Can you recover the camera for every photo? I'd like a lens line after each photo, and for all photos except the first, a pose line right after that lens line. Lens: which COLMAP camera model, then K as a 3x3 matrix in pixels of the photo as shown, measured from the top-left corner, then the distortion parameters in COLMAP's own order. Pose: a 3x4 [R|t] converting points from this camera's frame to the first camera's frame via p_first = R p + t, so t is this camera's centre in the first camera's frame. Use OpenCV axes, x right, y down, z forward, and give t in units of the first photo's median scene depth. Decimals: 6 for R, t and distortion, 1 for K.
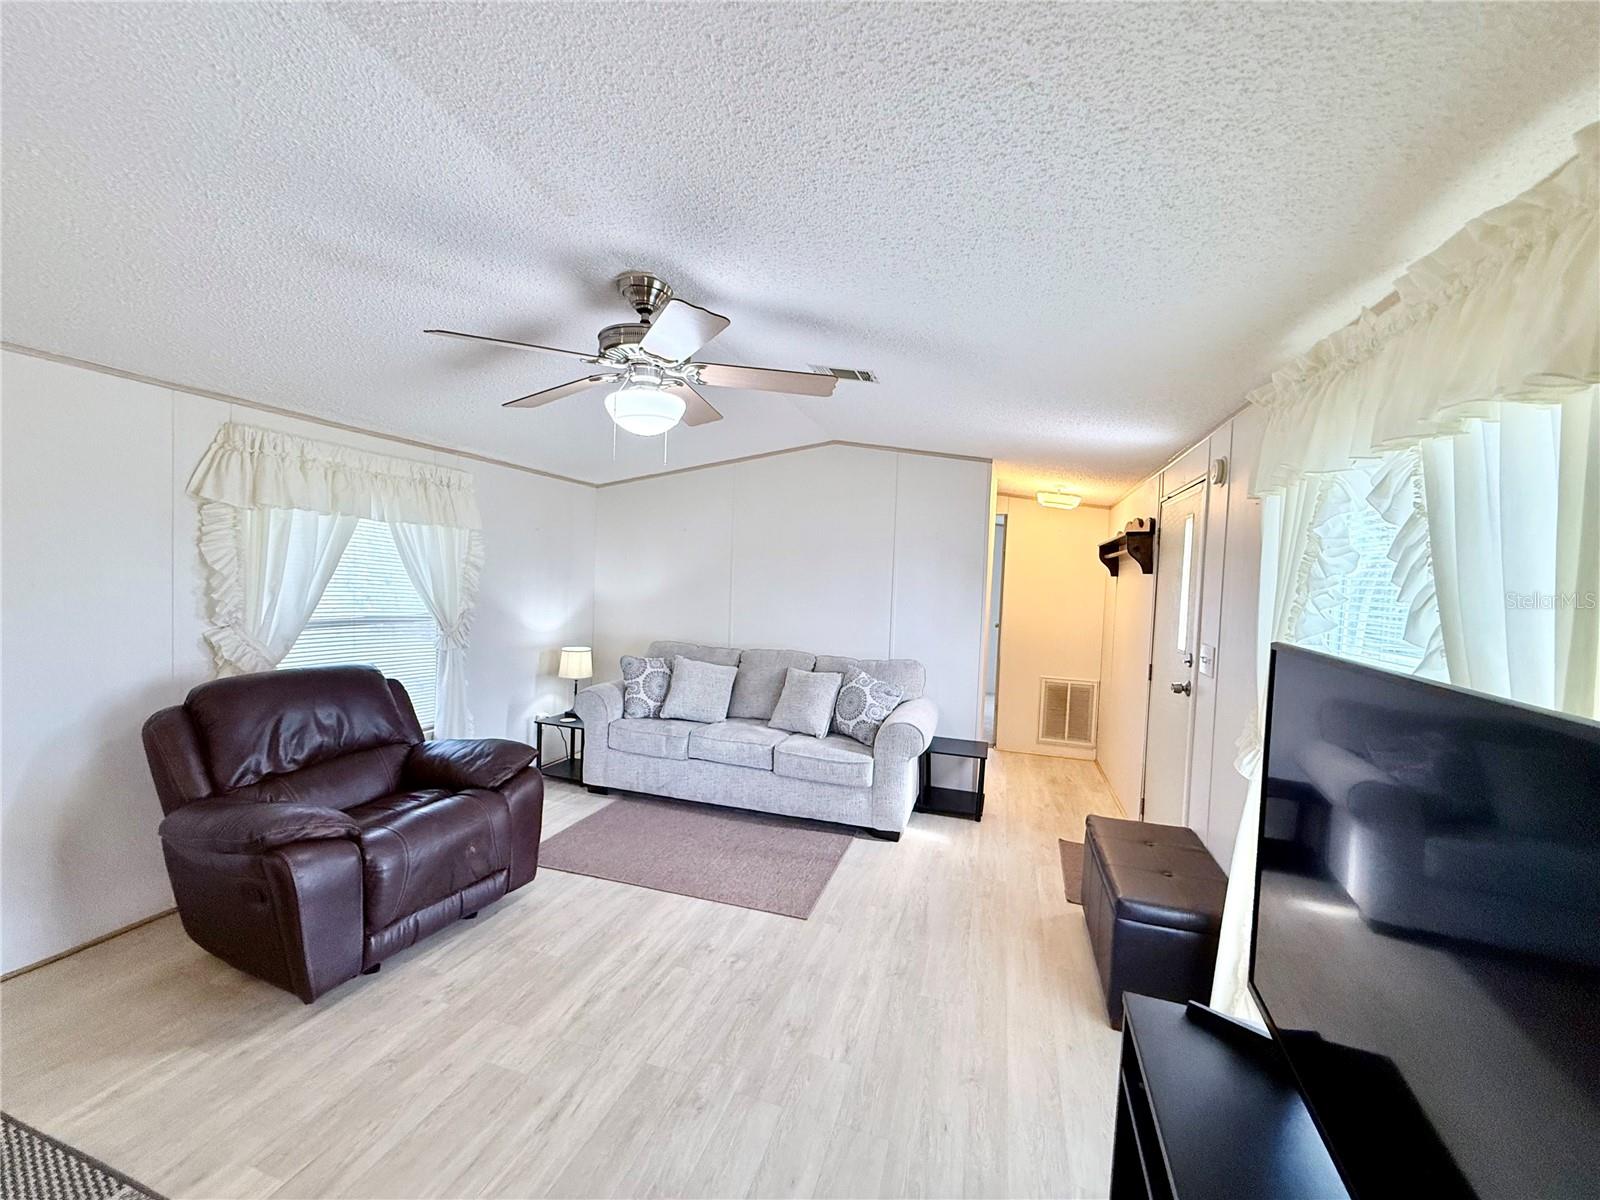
lens RADIAL K [[633.2, 0, 802.8], [0, 633.2, 604.5], [0, 0, 1]] dist [-0.001607, 0.000060]
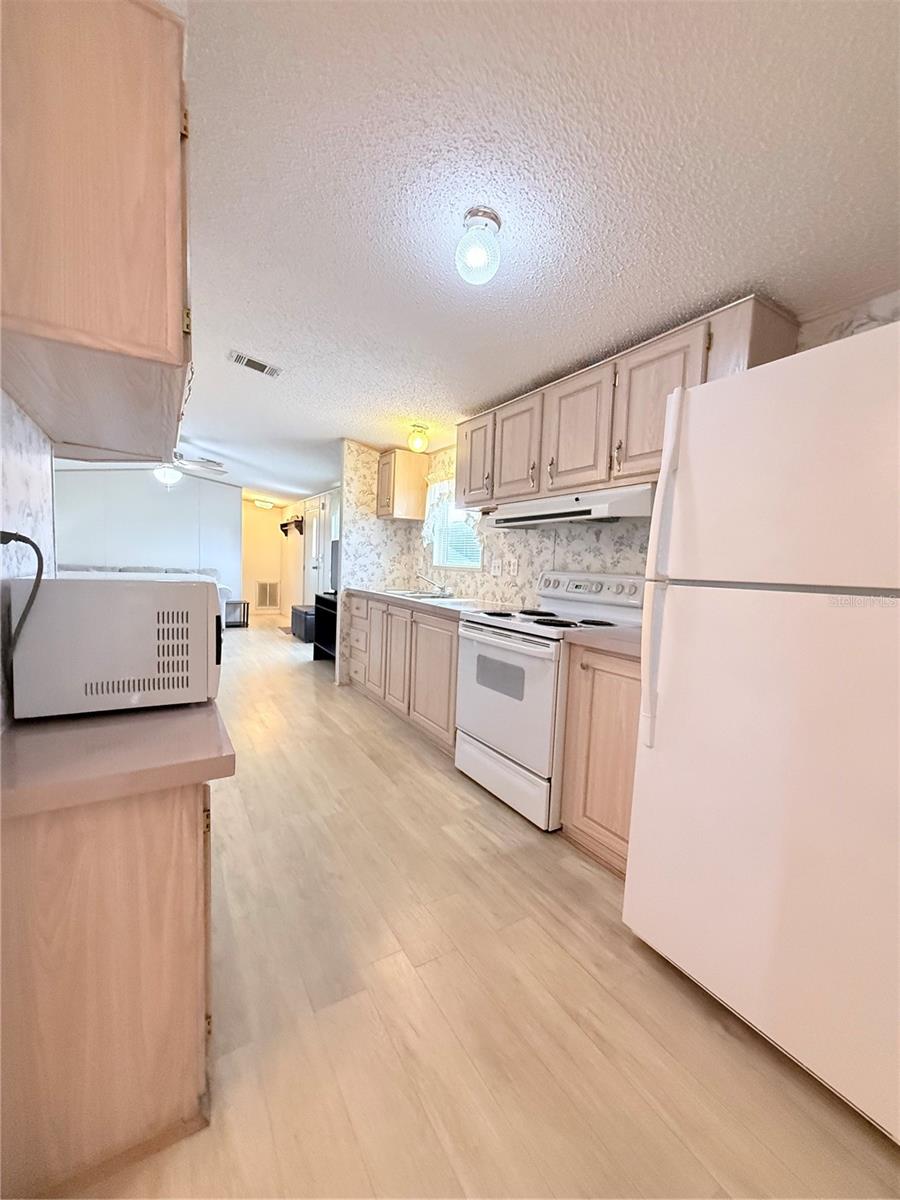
lens RADIAL K [[474.9, 0, 450.0], [0, 474.9, 600.0], [0, 0, 1]] dist [-0.001607, 0.000060]
pose [[0.657610, -0.071100, 0.749996, -0.745448], [0.017658, 0.996718, 0.079006, 0.100031], [-0.753151, -0.038711, 0.656707, -1.080240]]
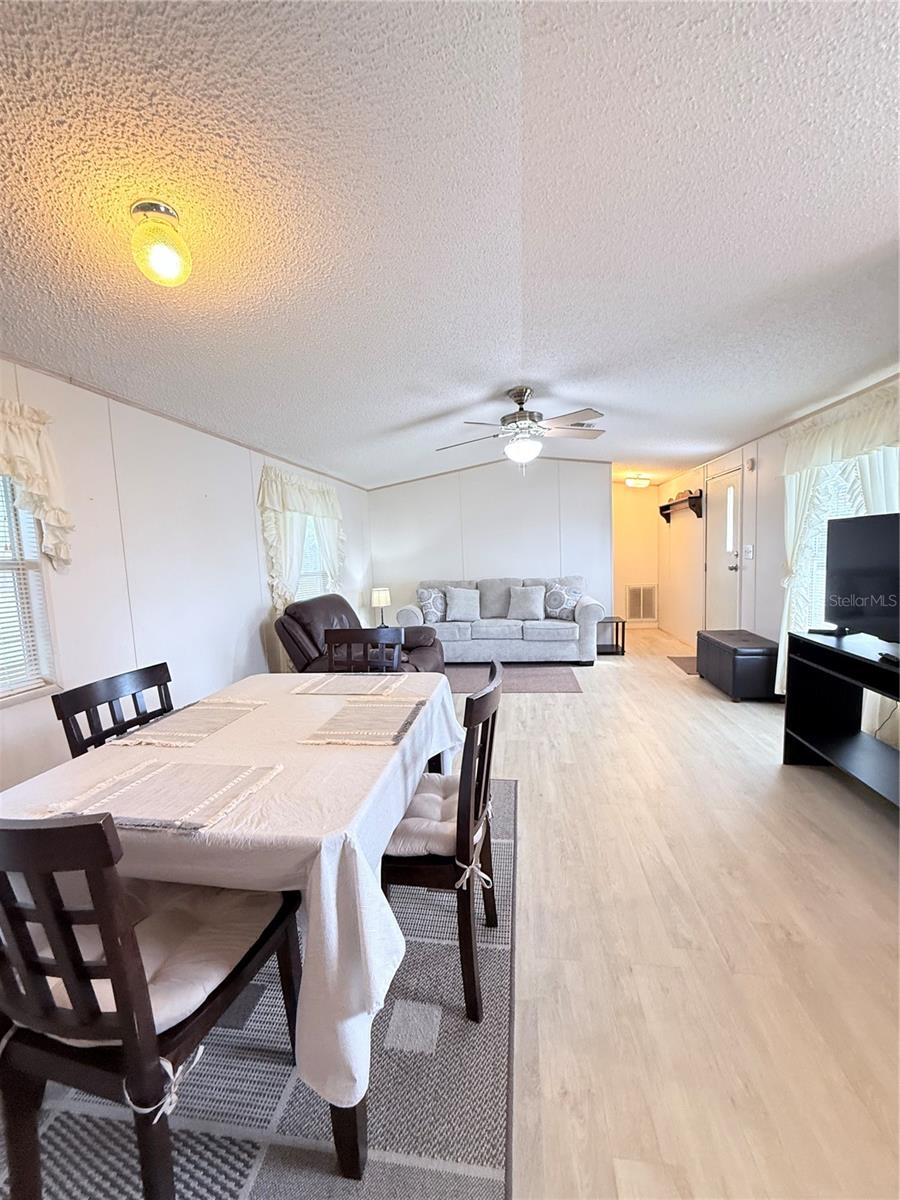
lens RADIAL K [[474.9, 0, 450.0], [0, 474.9, 600.0], [0, 0, 1]] dist [-0.001607, 0.000060]
pose [[0.983298, -0.096546, 0.154287, -0.508650], [0.087386, 0.994045, 0.065105, 0.044387], [-0.159654, -0.050535, 0.985879, -0.366246]]
